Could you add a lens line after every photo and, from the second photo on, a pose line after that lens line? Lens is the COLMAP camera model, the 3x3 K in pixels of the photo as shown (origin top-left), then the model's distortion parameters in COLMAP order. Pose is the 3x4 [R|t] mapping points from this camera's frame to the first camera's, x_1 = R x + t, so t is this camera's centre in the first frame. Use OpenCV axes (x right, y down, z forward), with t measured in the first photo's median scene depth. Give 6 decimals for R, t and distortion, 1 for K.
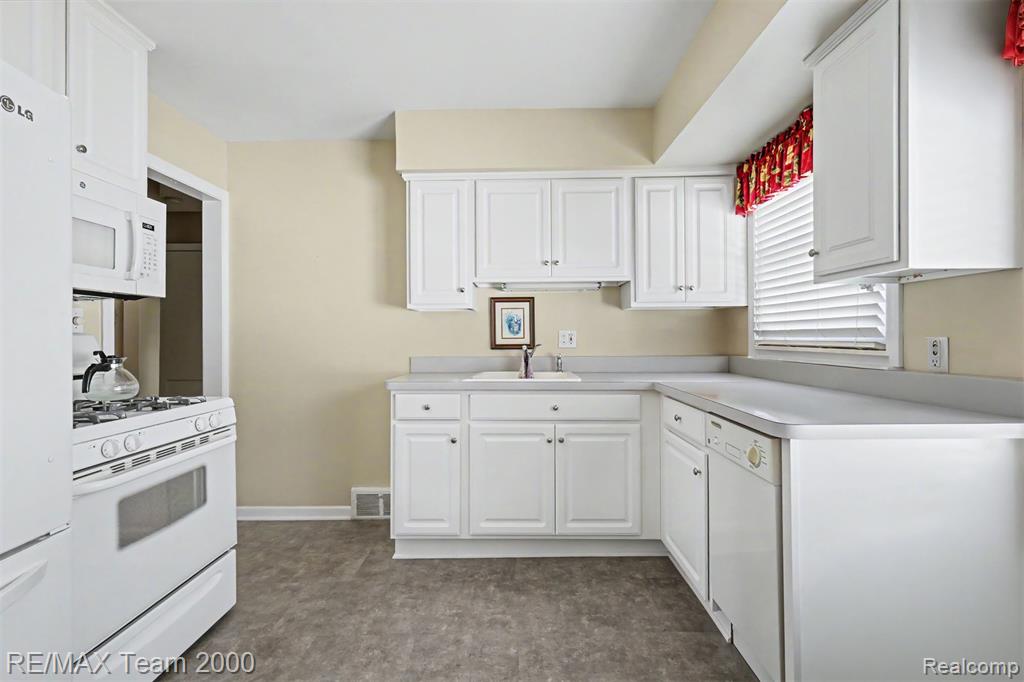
lens RADIAL K [[453.7, 0, 519.0], [0, 453.7, 336.0], [0, 0, 1]] dist [0.008848, -0.000924]
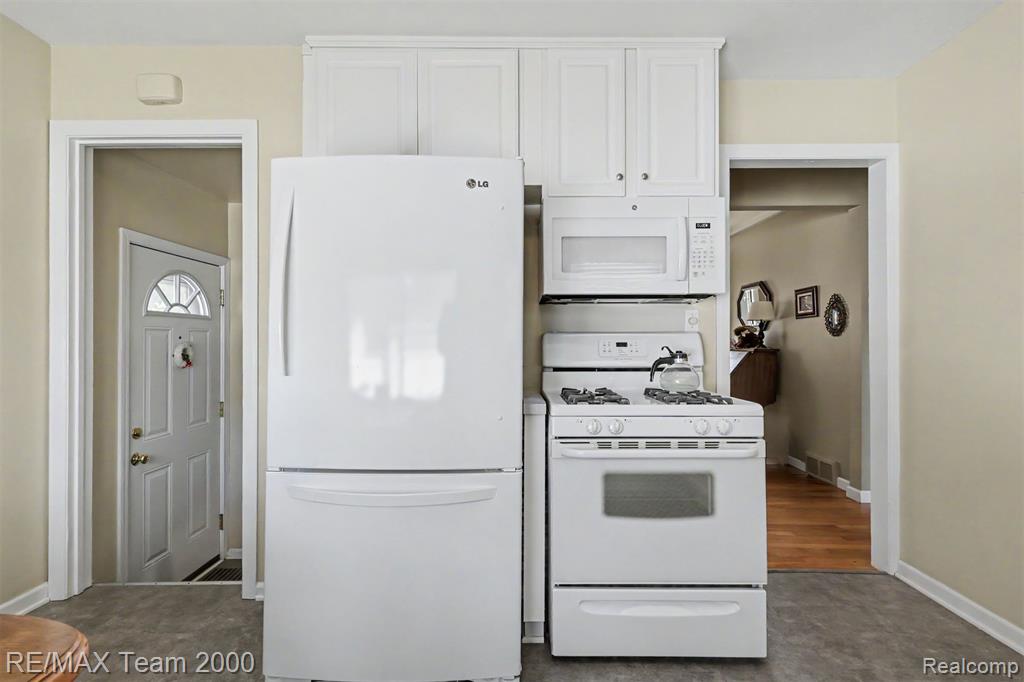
lens RADIAL K [[490.7, 0, 532.6], [0, 490.7, 340.1], [0, 0, 1]] dist [0.002482, 0.001116]
pose [[-0.009017, -0.007402, -0.999932, 0.240005], [0.006283, 0.999952, -0.007459, 0.018733], [0.999940, -0.006350, -0.008970, 0.525018]]
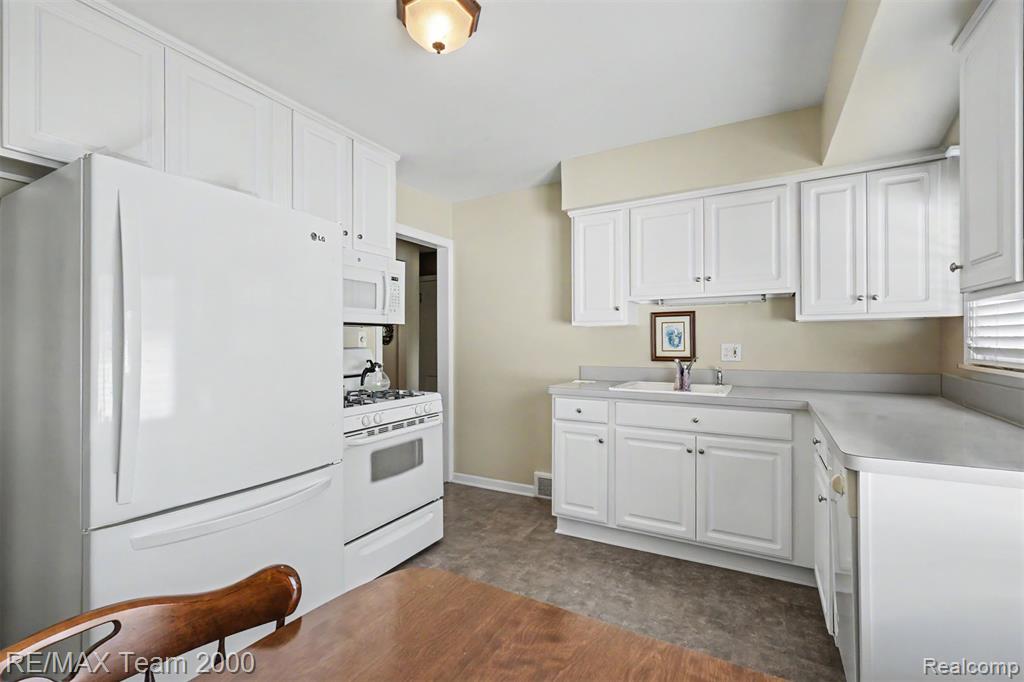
lens RADIAL K [[453.7, 0, 526.9], [0, 453.7, 341.5], [0, 0, 1]] dist [0.008848, -0.000924]
pose [[0.884209, 0.003444, -0.467079, 0.245866], [0.000227, 0.999970, 0.007803, -0.034507], [0.467091, -0.007006, 0.884181, -0.118860]]
